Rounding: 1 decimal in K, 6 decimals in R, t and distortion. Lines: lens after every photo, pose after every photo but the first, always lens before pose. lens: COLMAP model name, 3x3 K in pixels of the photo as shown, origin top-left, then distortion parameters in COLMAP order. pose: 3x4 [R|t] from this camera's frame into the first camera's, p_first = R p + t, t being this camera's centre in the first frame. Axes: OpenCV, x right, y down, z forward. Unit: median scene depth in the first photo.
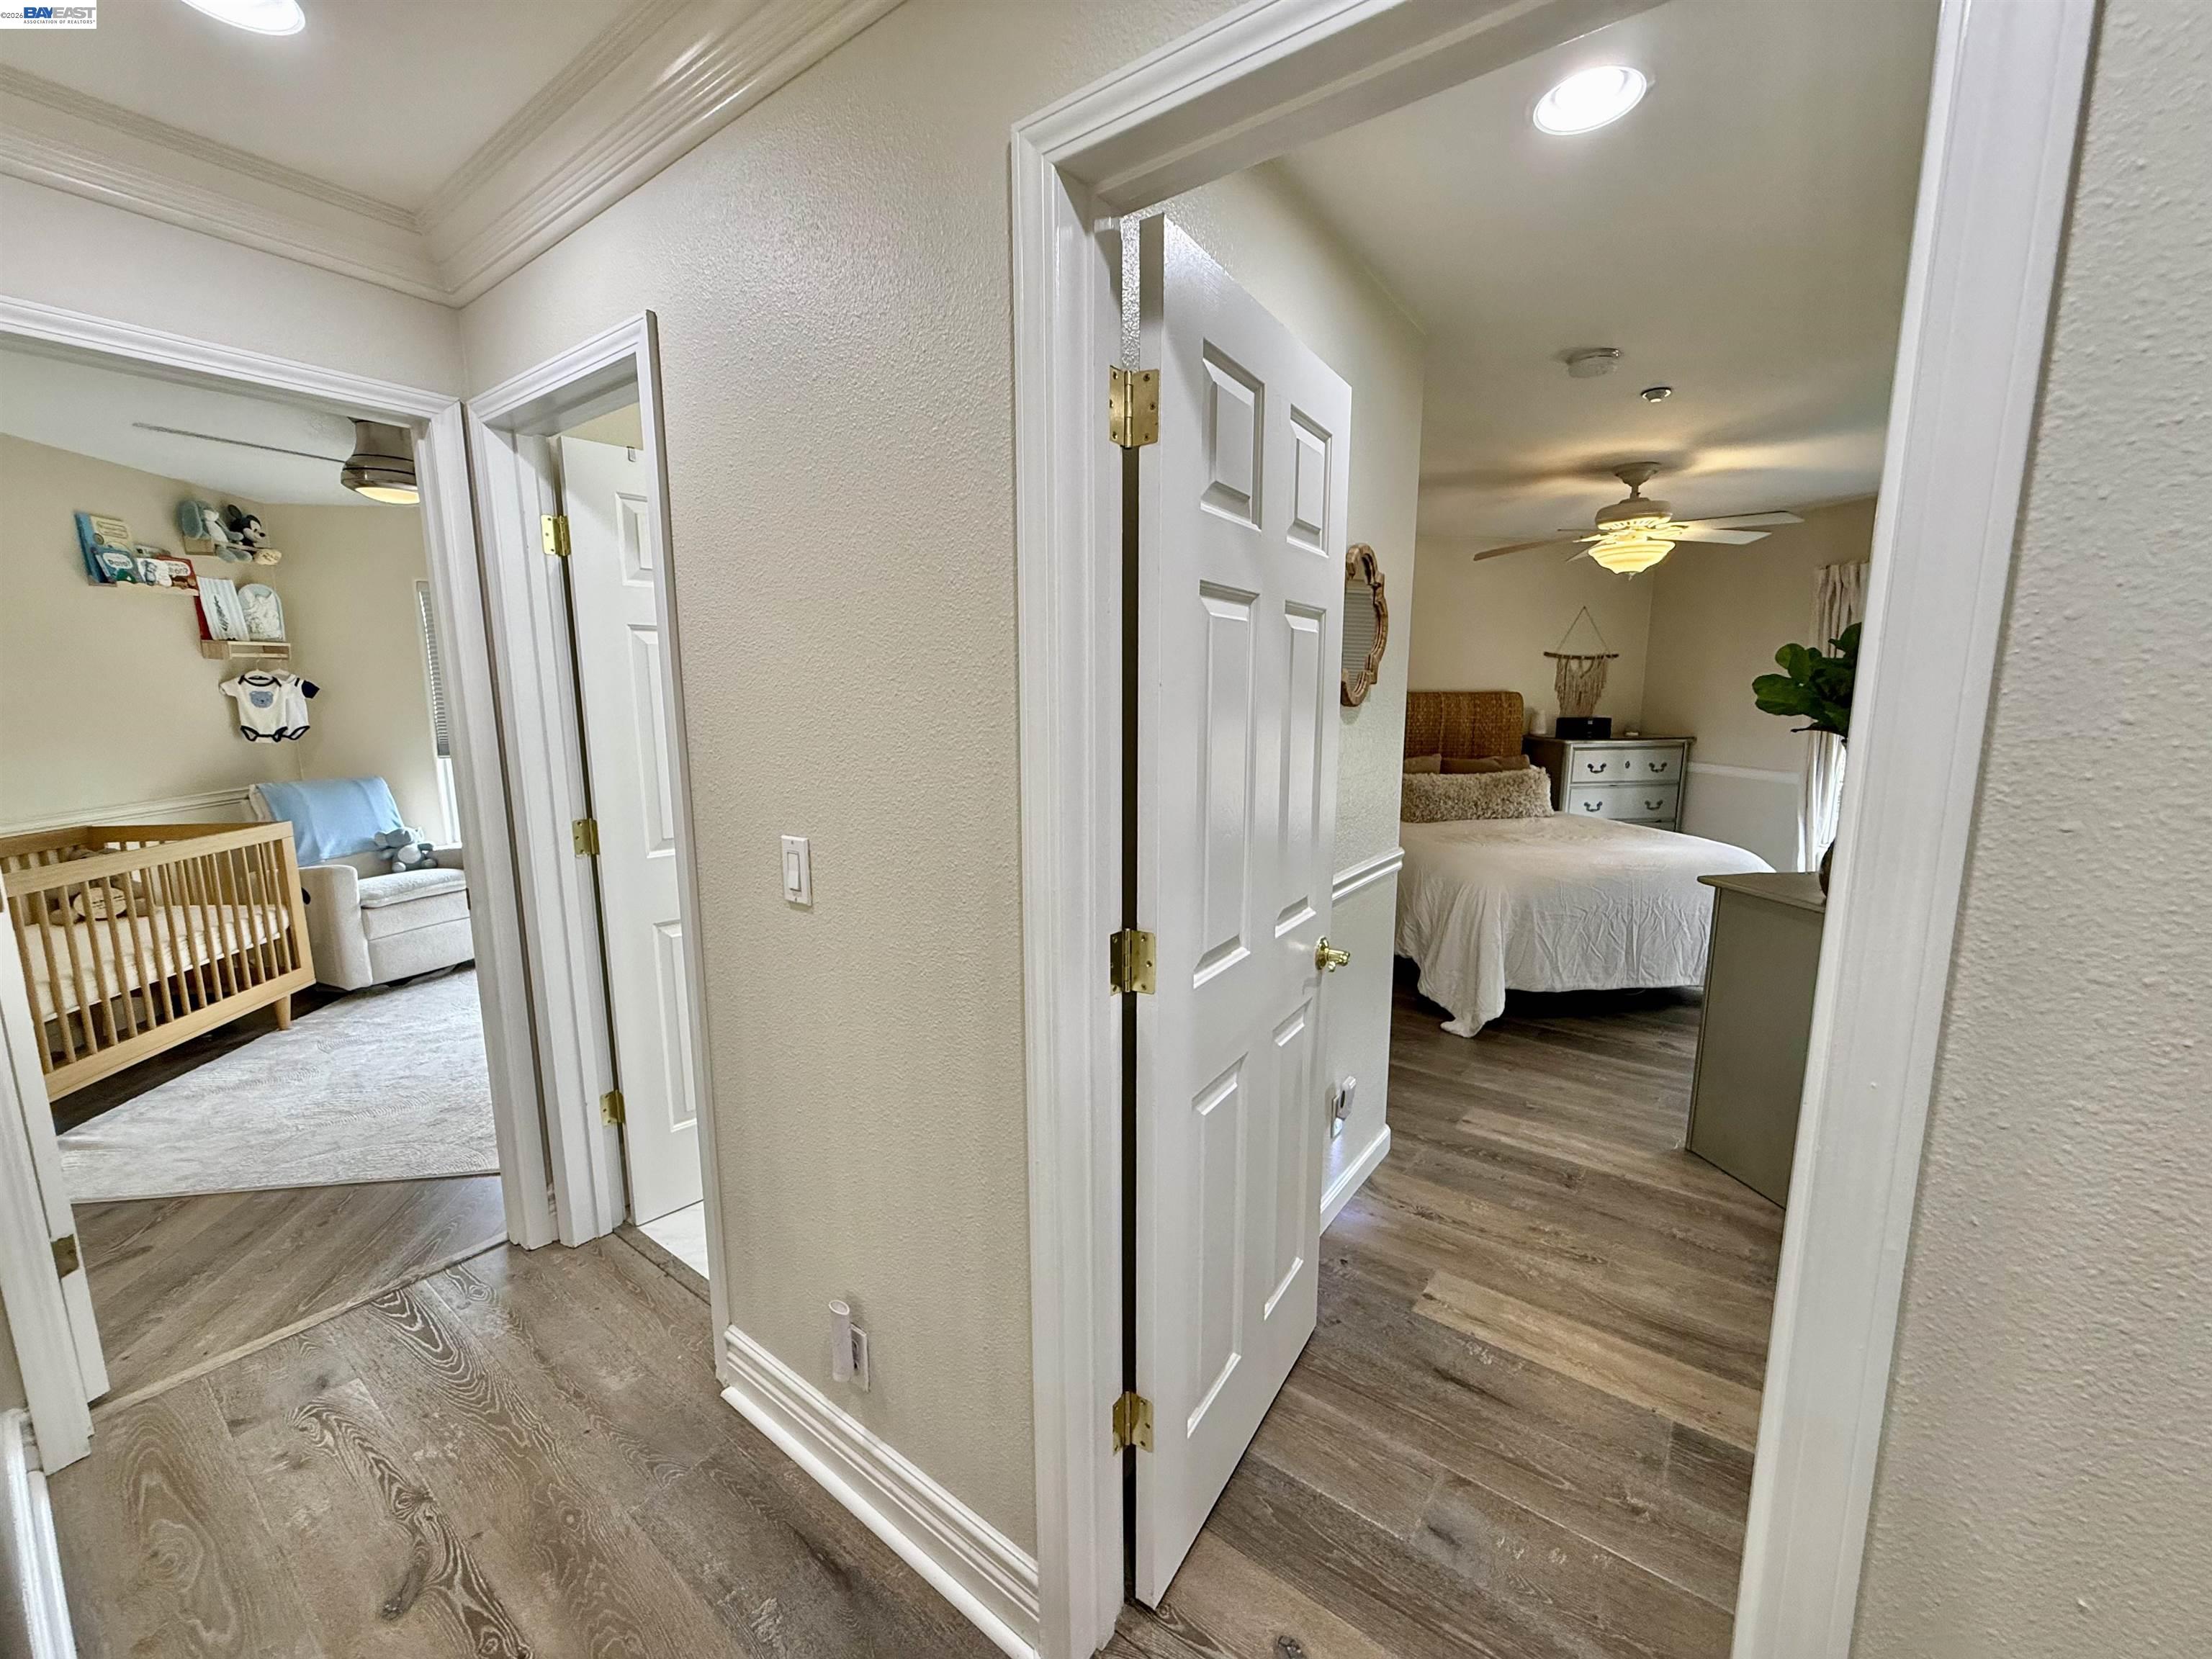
lens RADIAL K [[882.7, 0, 1104.3], [0, 882.7, 826.7], [0, 0, 1]] dist [-0.004810, -0.000660]
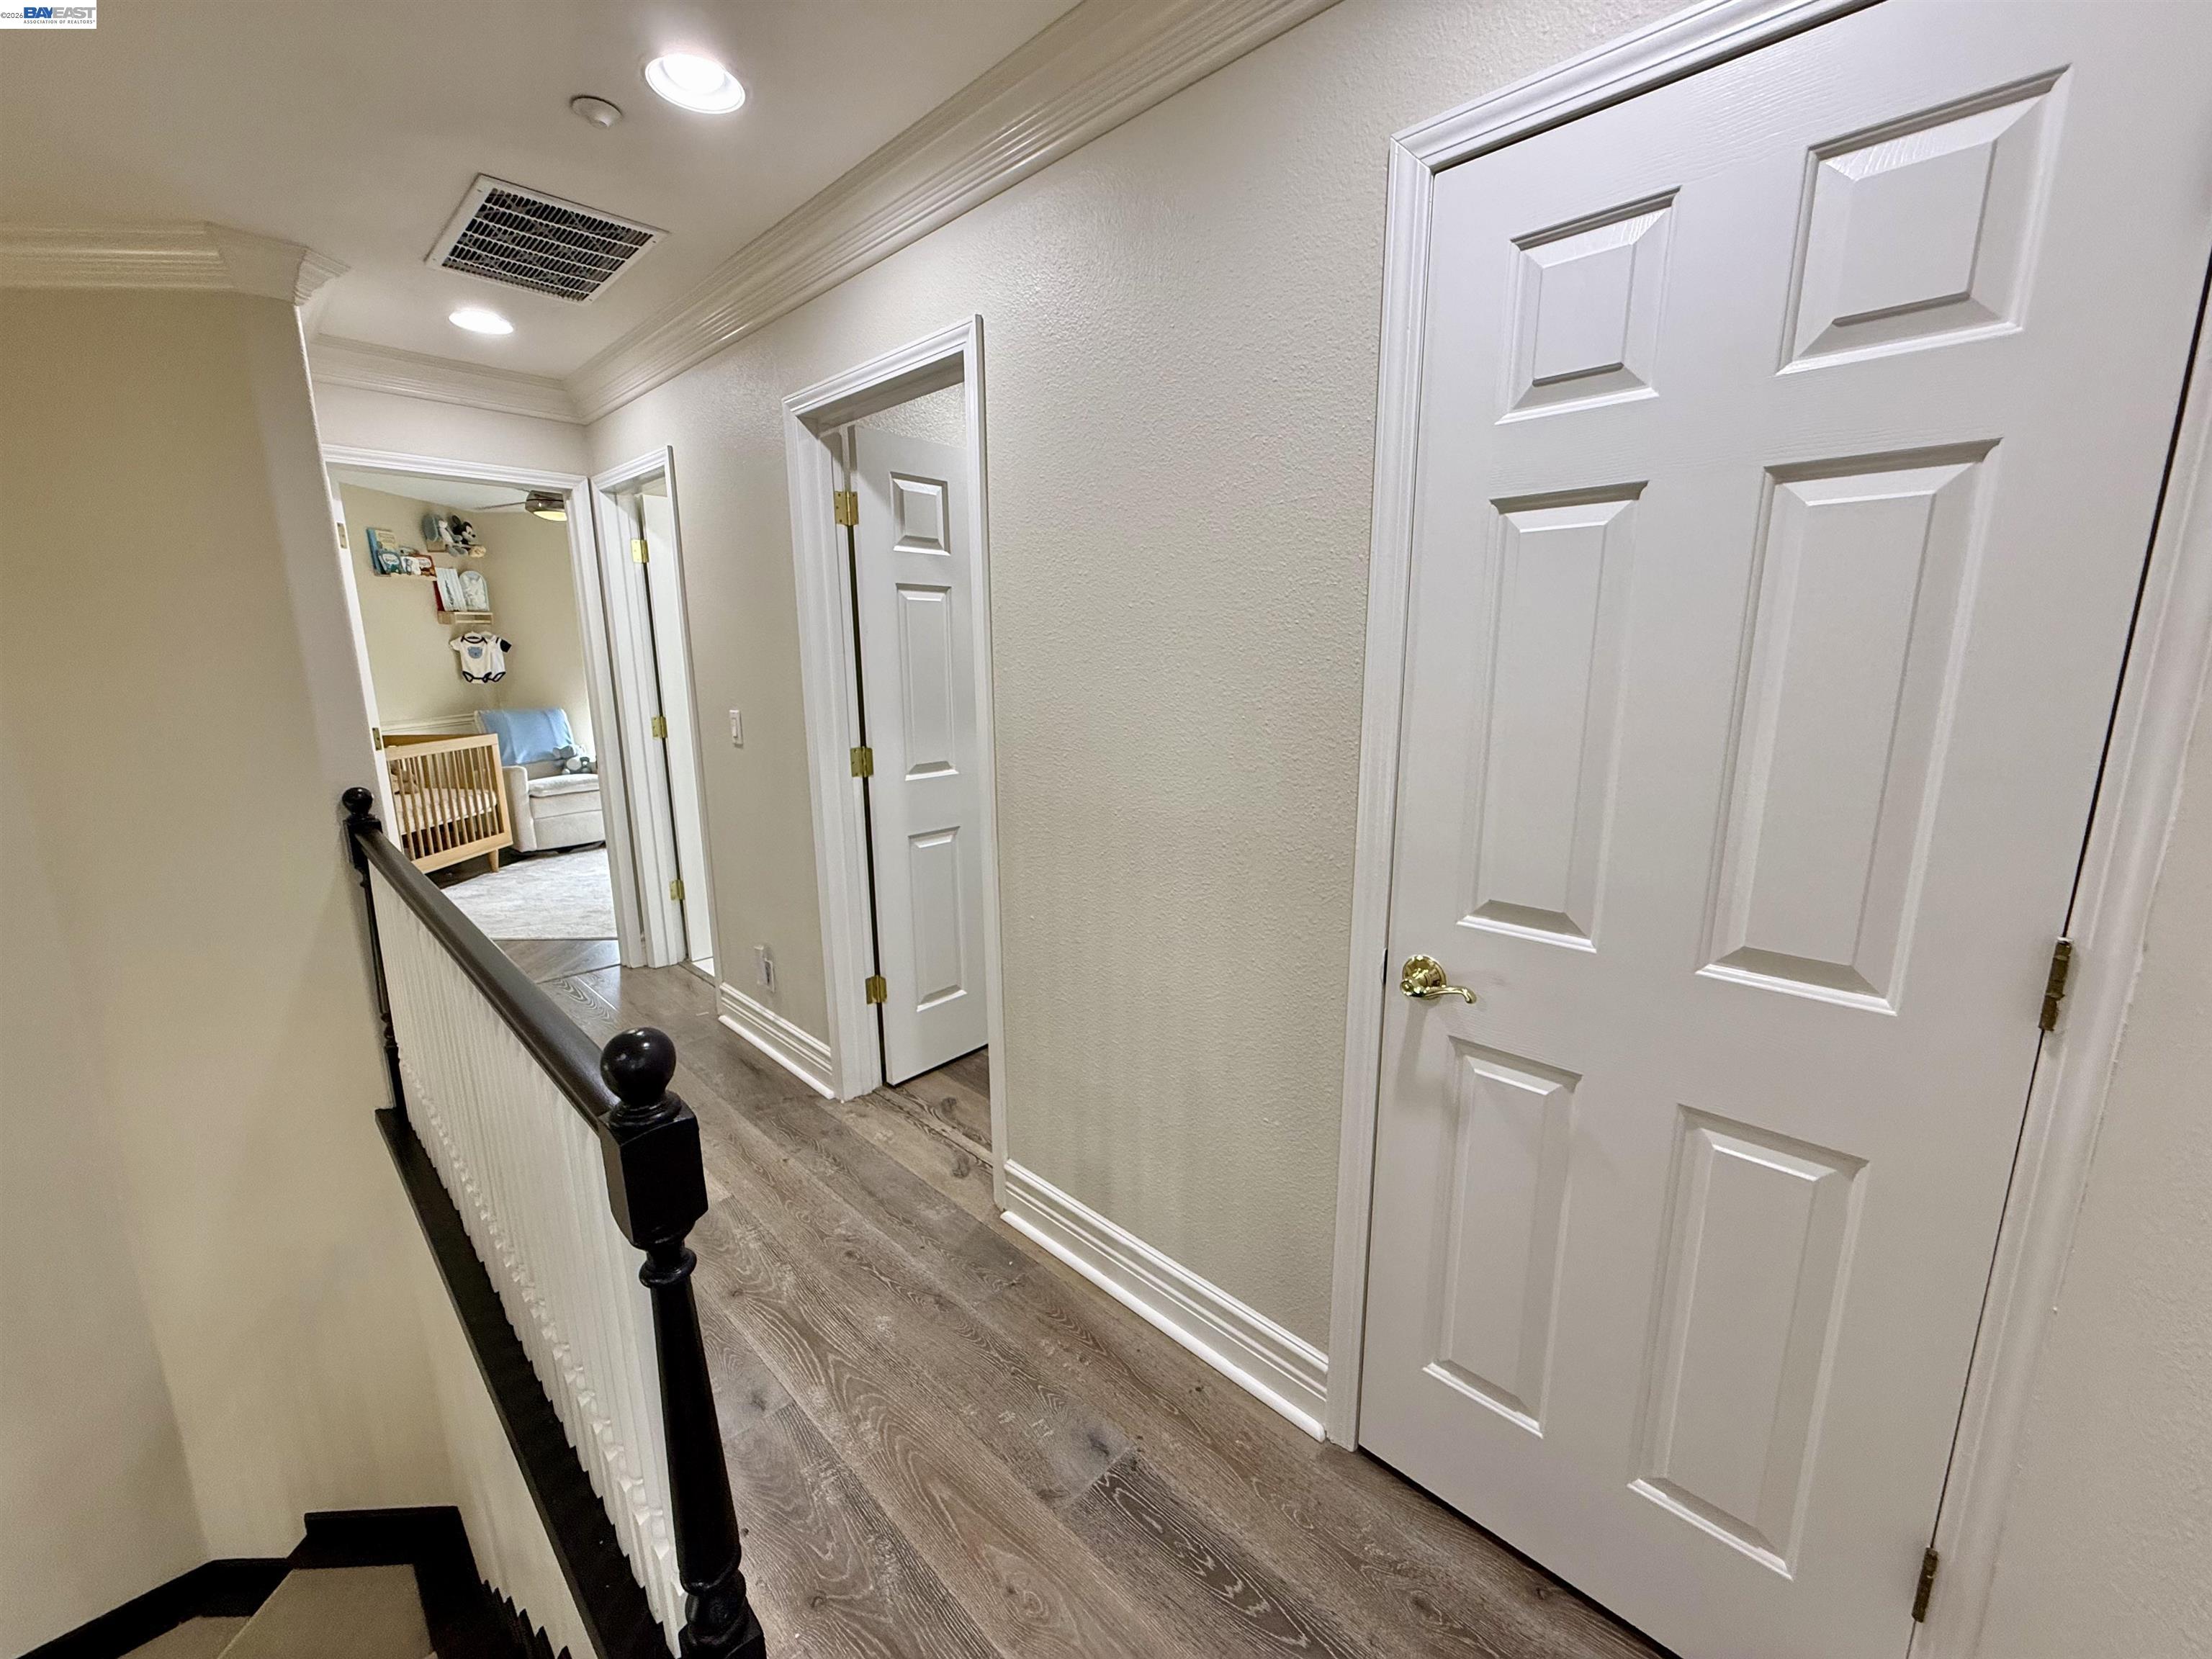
lens RADIAL K [[882.7, 0, 1109.2], [0, 882.7, 827.0], [0, 0, 1]] dist [-0.004810, -0.000660]
pose [[0.991579, 0.022123, -0.127596, 0.311767], [-0.016542, 0.998866, 0.044633, 0.070672], [0.128439, -0.042146, 0.990821, -0.369376]]
